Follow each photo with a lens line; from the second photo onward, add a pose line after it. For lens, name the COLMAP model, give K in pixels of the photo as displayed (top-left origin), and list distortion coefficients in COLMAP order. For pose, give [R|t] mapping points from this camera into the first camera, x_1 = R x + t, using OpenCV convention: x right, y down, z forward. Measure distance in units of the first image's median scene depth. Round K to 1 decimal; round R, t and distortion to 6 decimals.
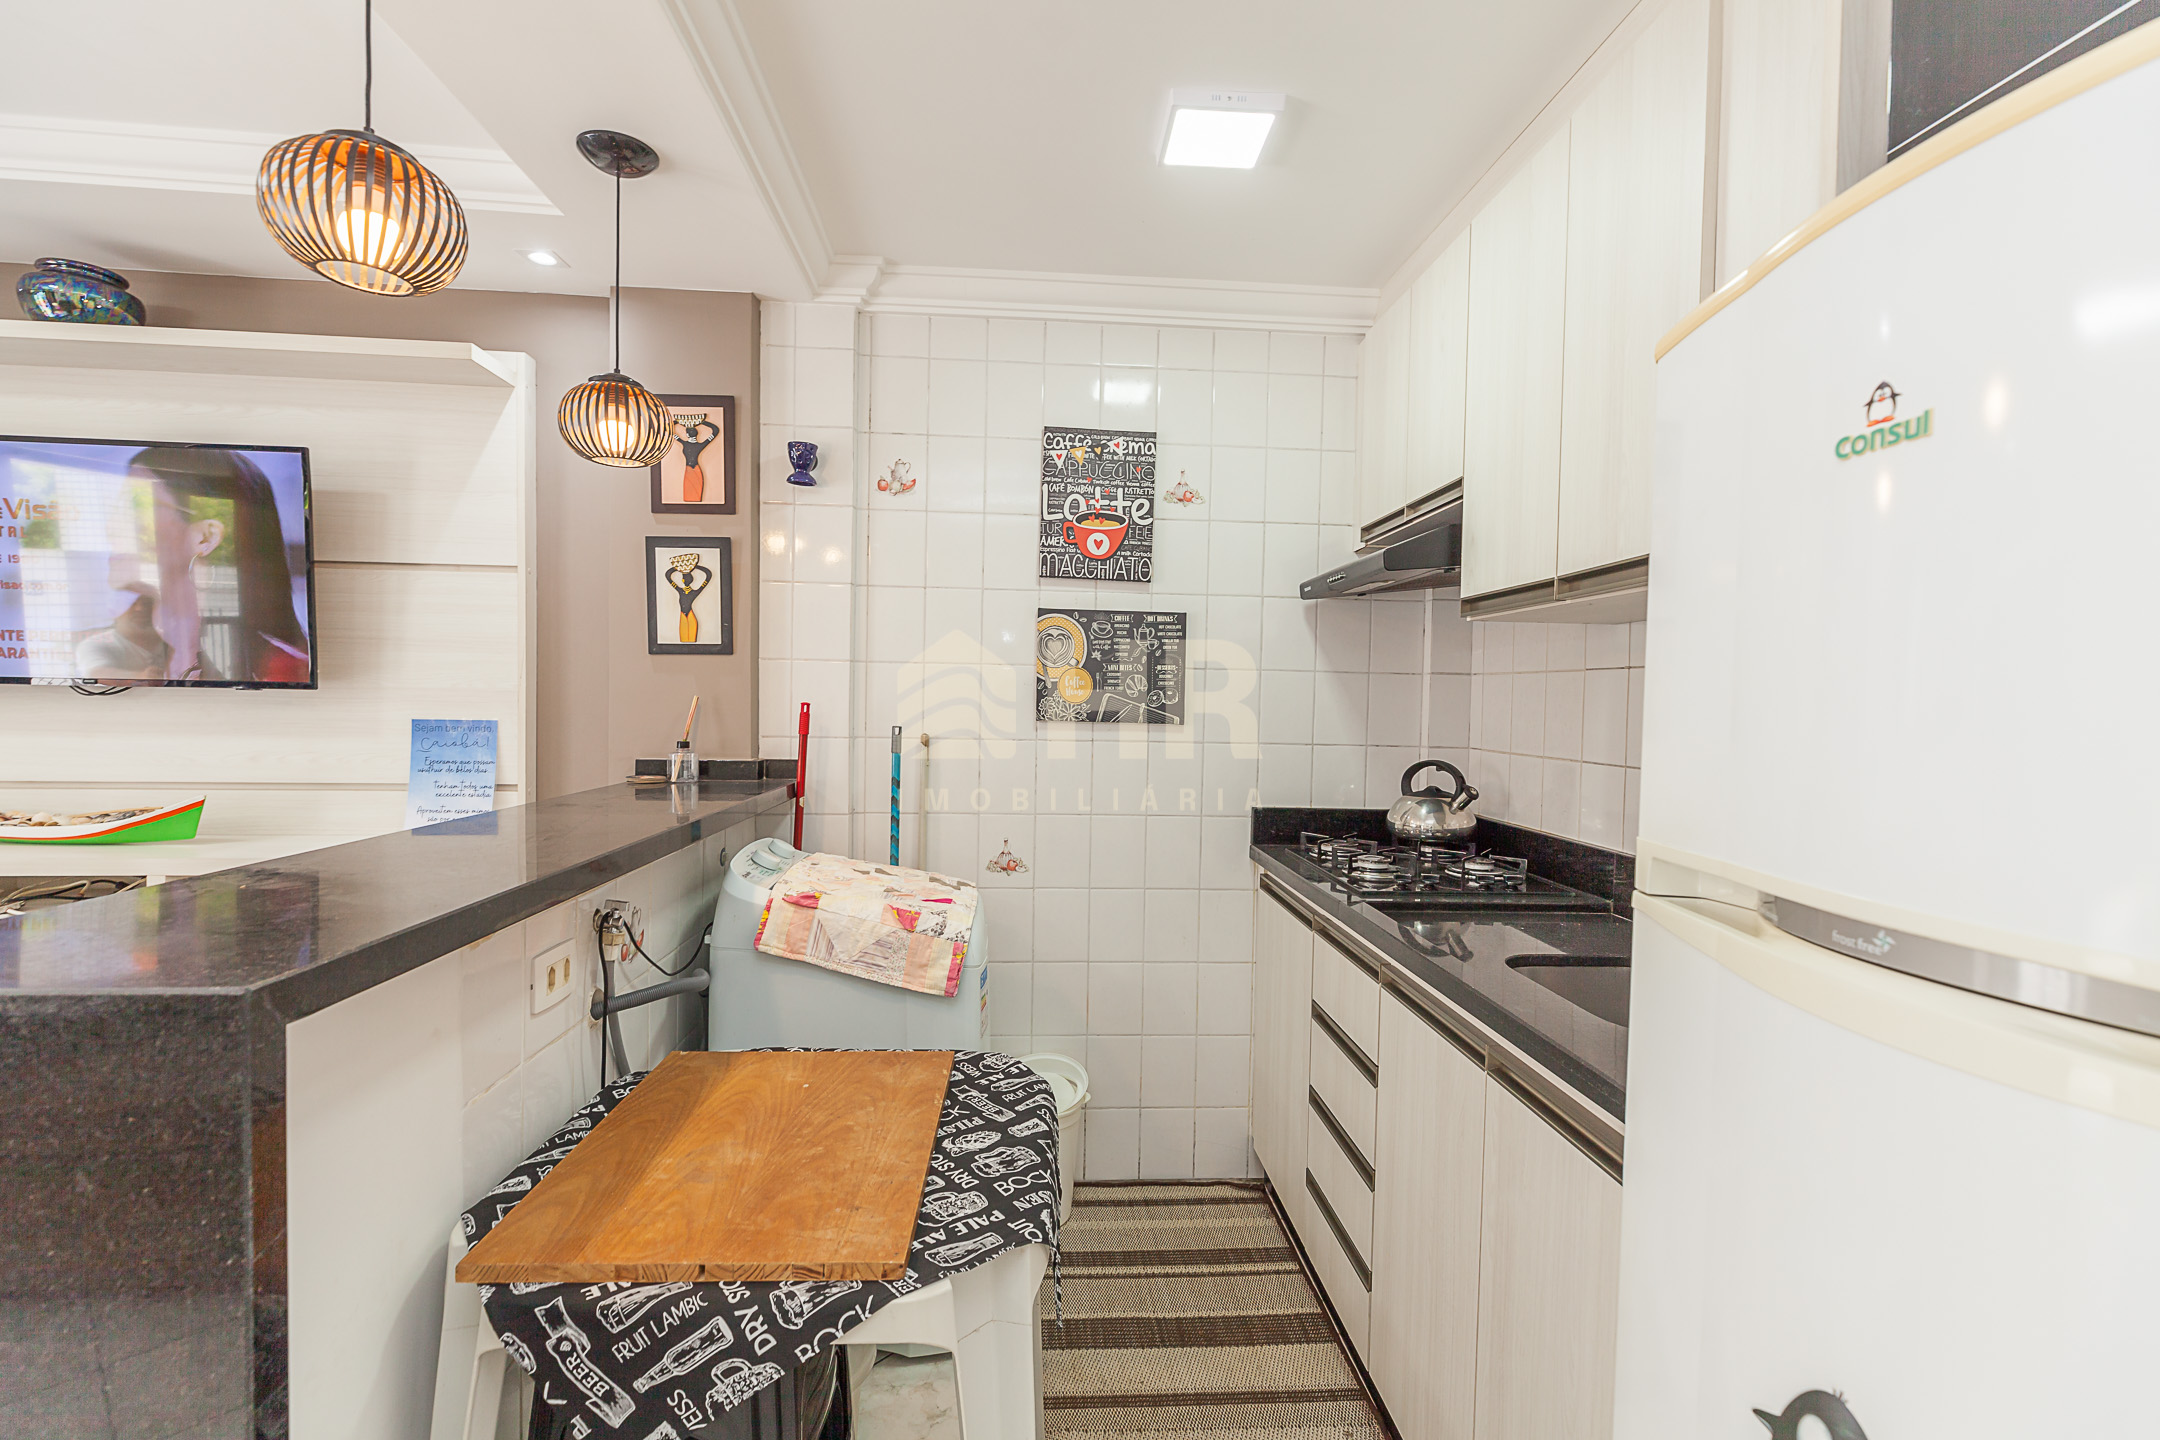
lens RADIAL K [[961.0, 0, 1082.9], [0, 961.0, 720.0], [0, 0, 1]] dist [0.003724, -0.000038]
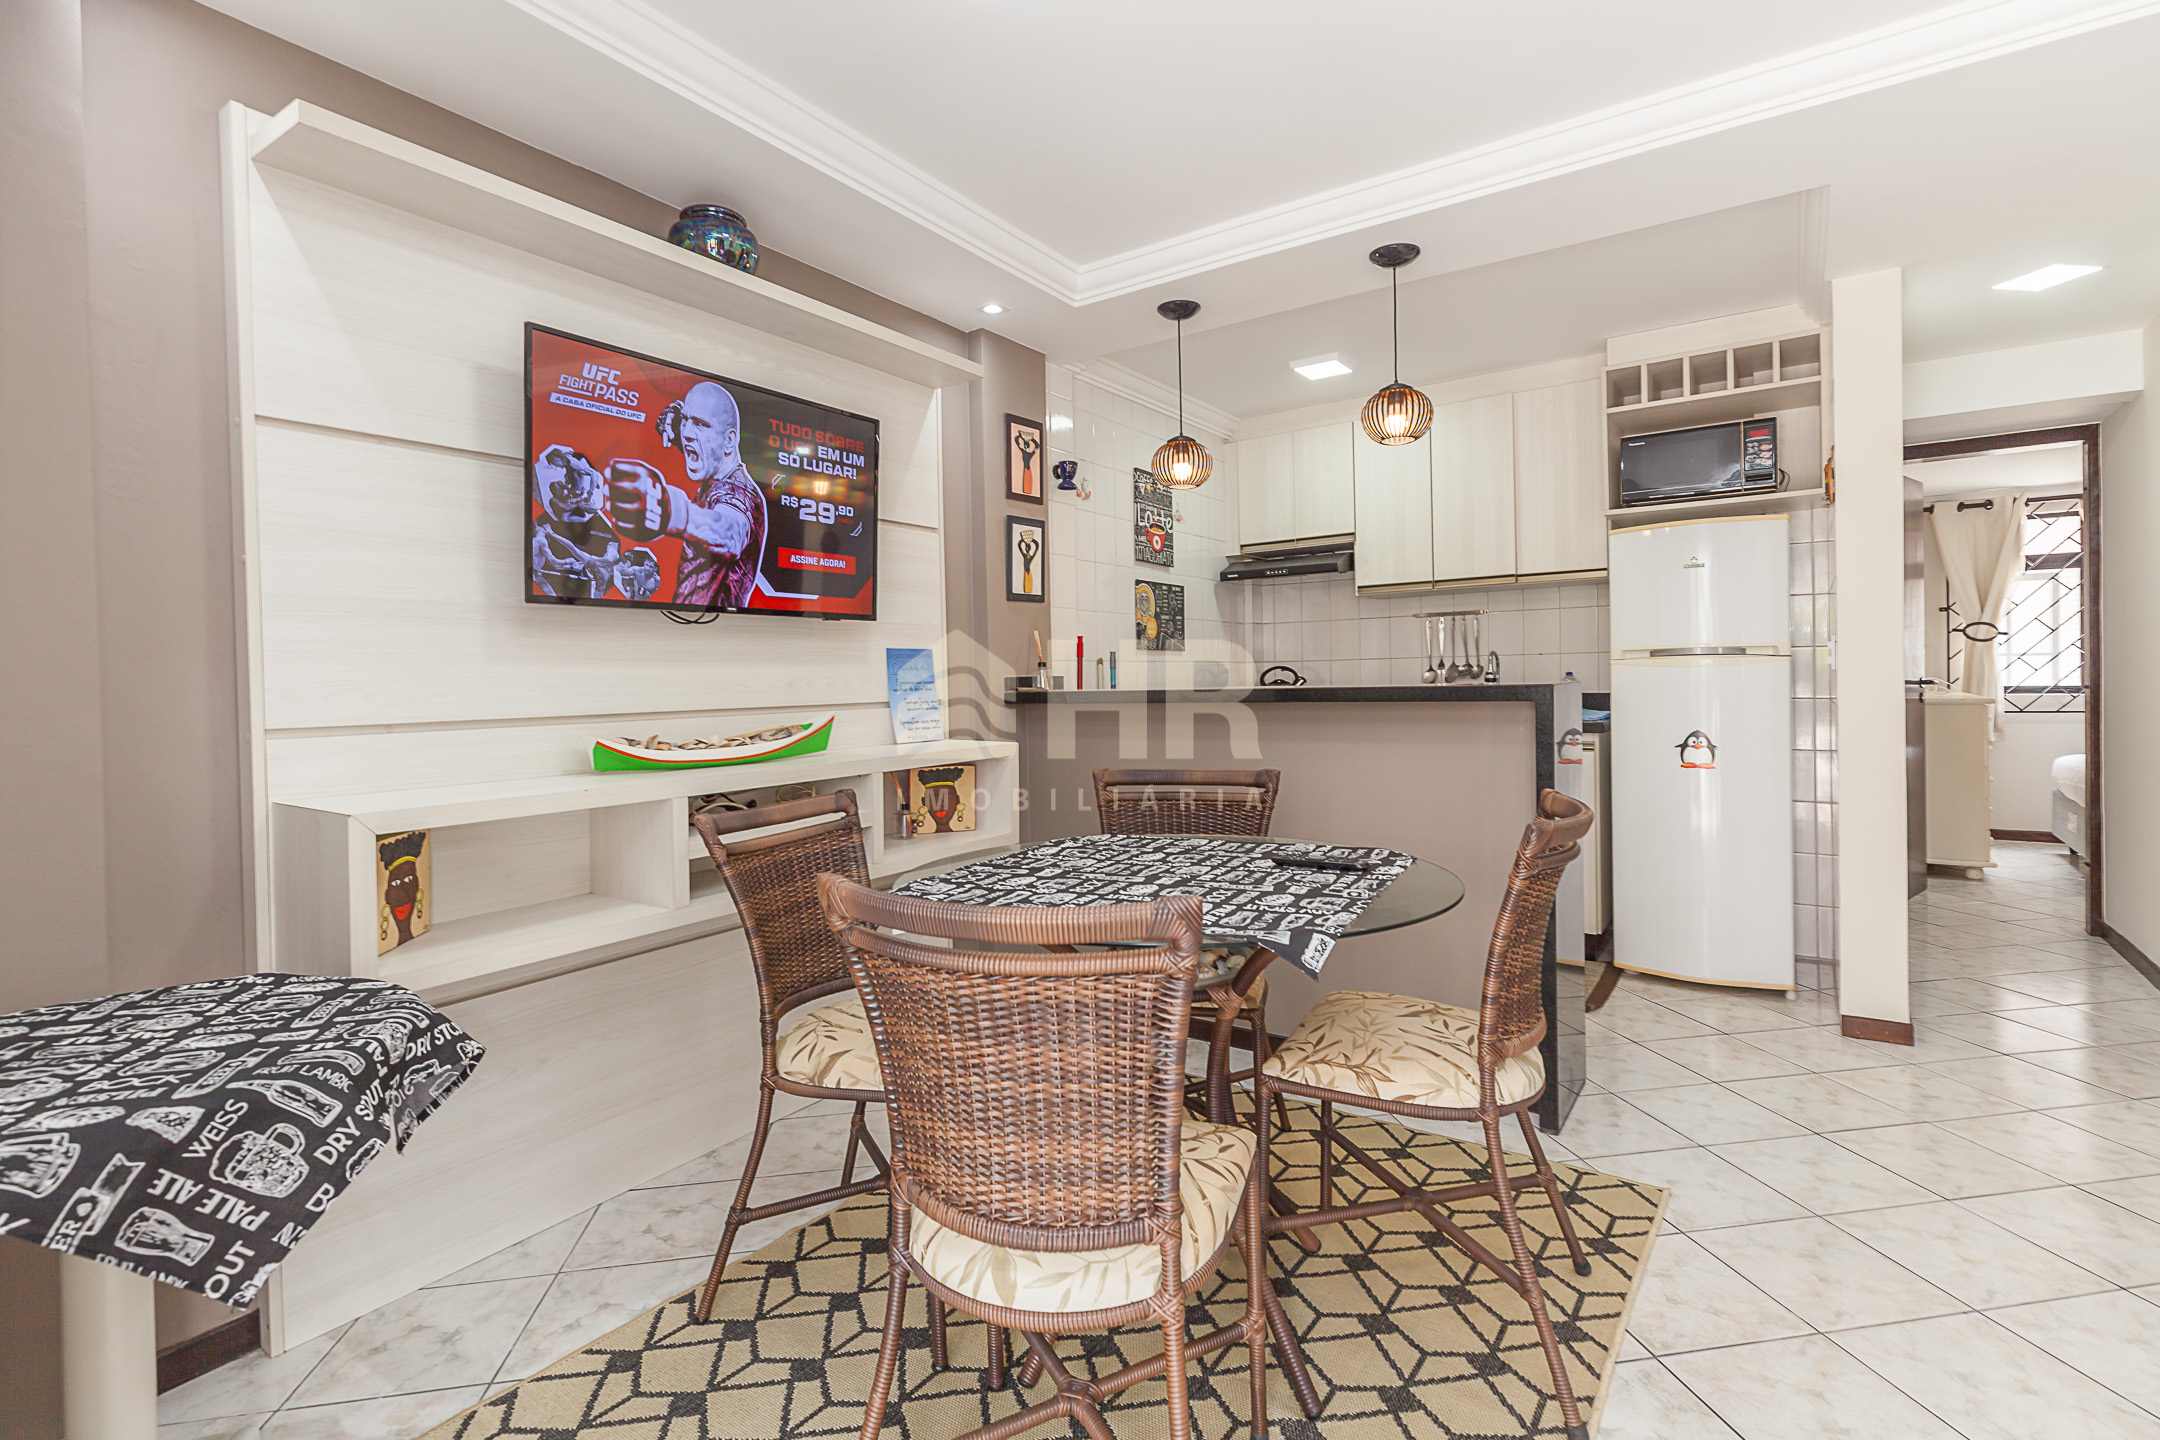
lens RADIAL K [[1010.9, 0, 1089.2], [0, 1010.9, 688.9], [0, 0, 1]] dist [0.003717, -0.000167]
pose [[0.620340, -0.038641, 0.783380, -1.520852], [0.053480, 0.998545, 0.006905, 0.053931], [-0.782507, 0.037612, 0.621504, 0.017027]]
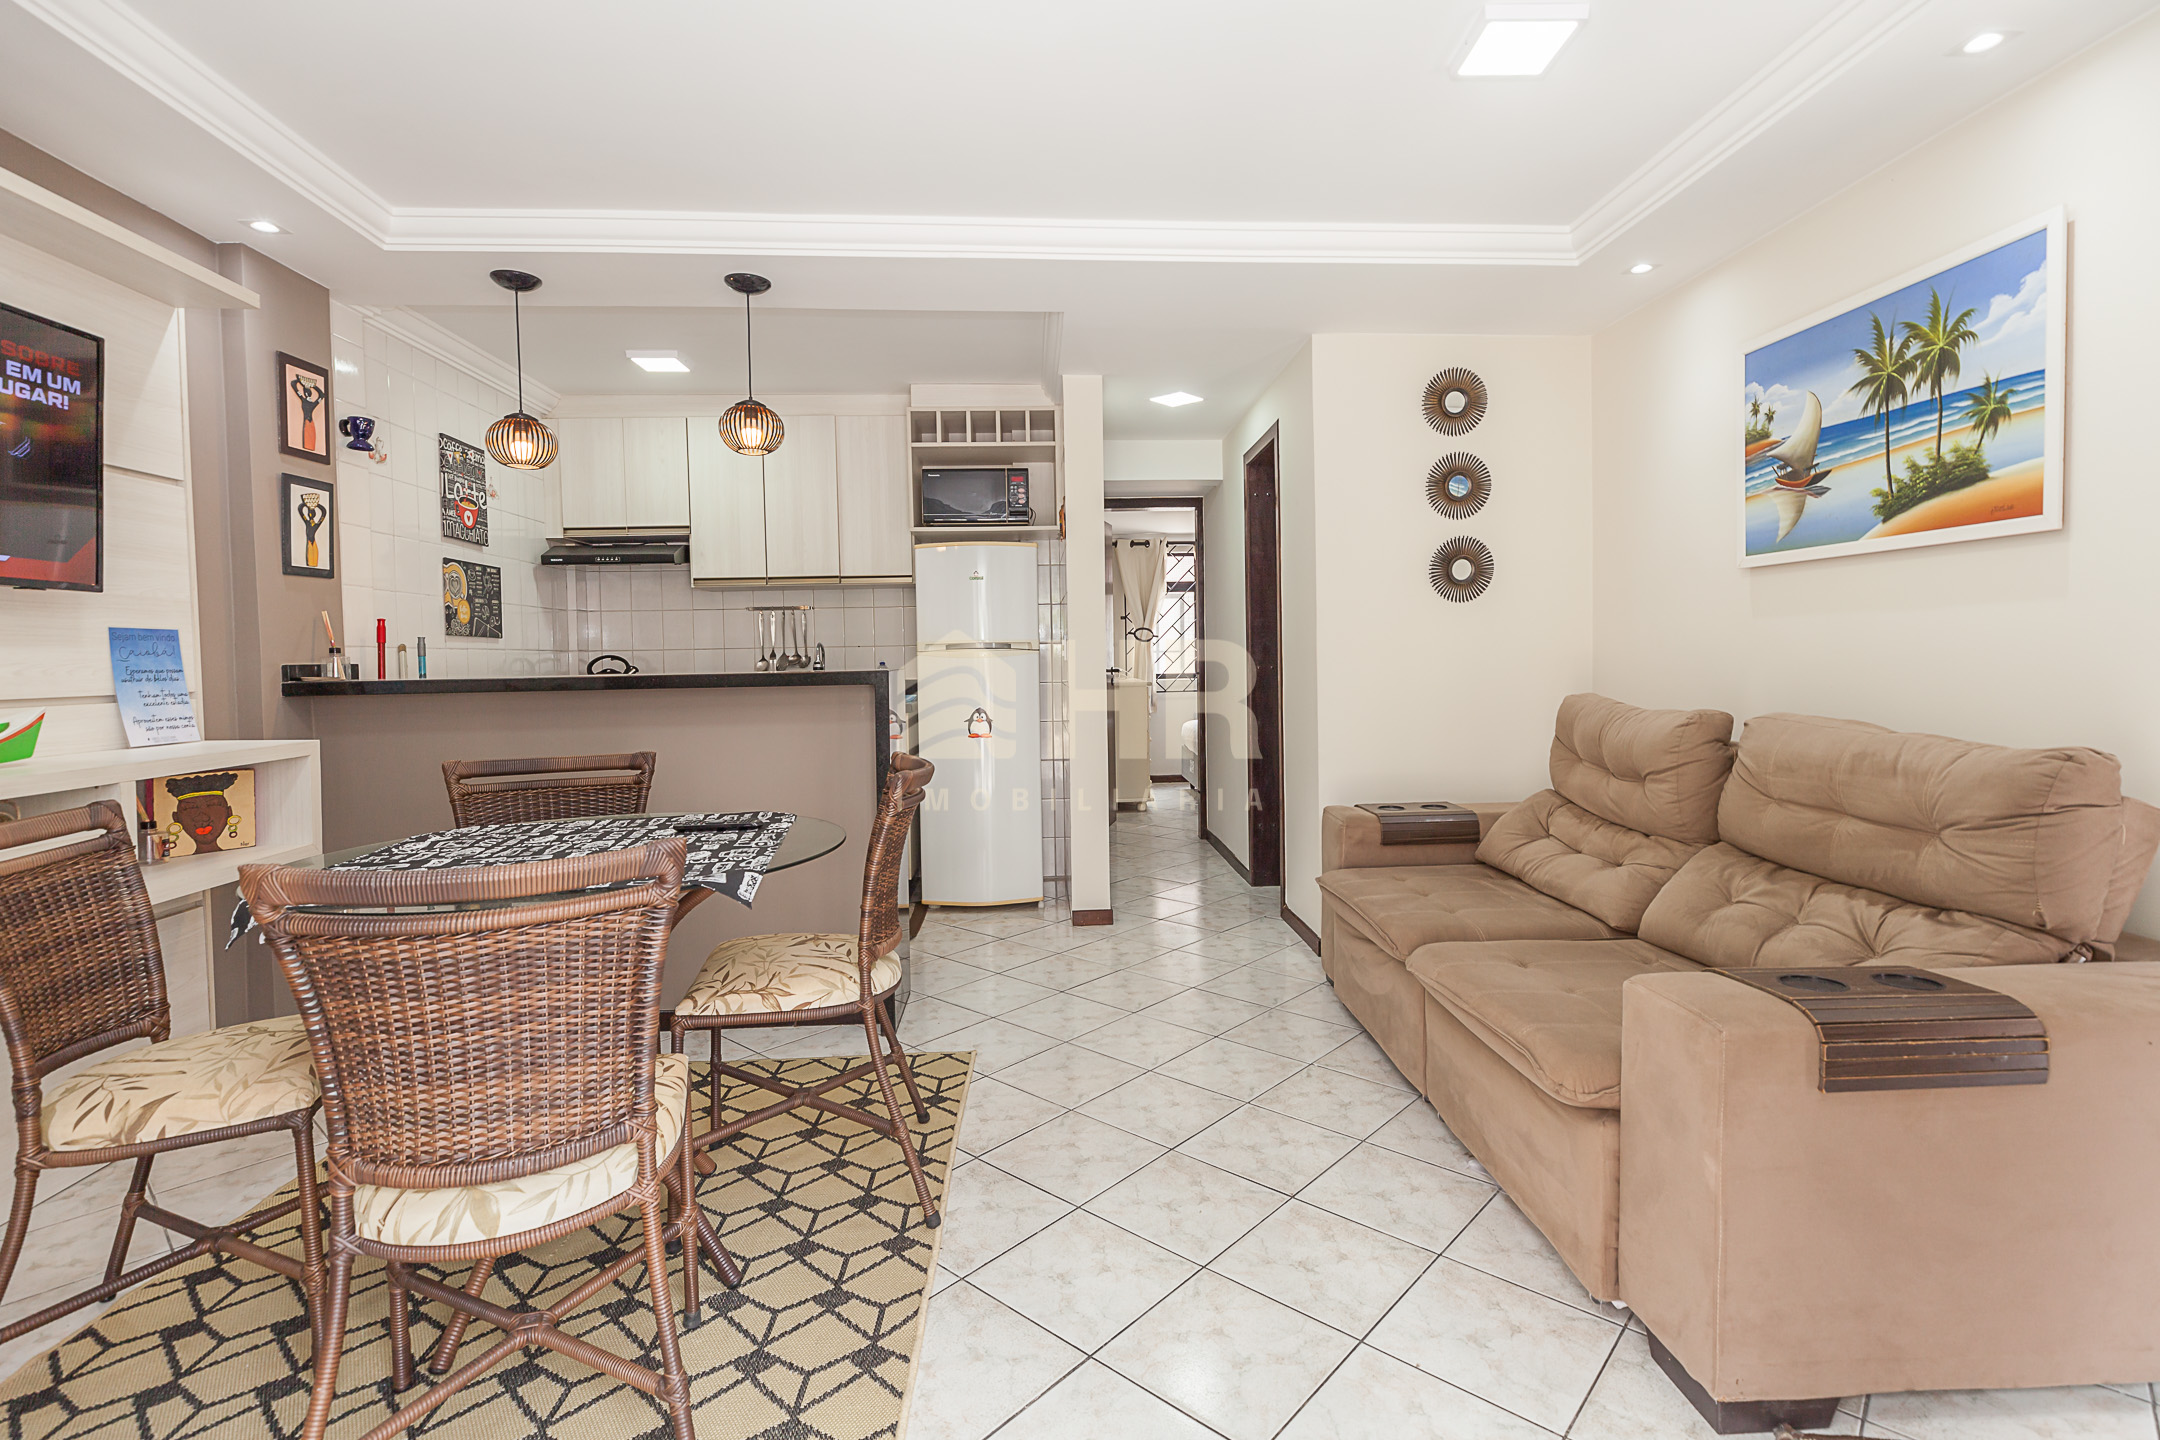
lens RADIAL K [[1010.9, 0, 1087.6], [0, 1010.9, 689.4], [0, 0, 1]] dist [0.003717, -0.000167]
pose [[0.001539, -0.049852, 0.998755, -1.684859], [0.045506, 0.997725, 0.049731, 0.053788], [-0.998963, 0.045373, 0.003804, 0.034354]]
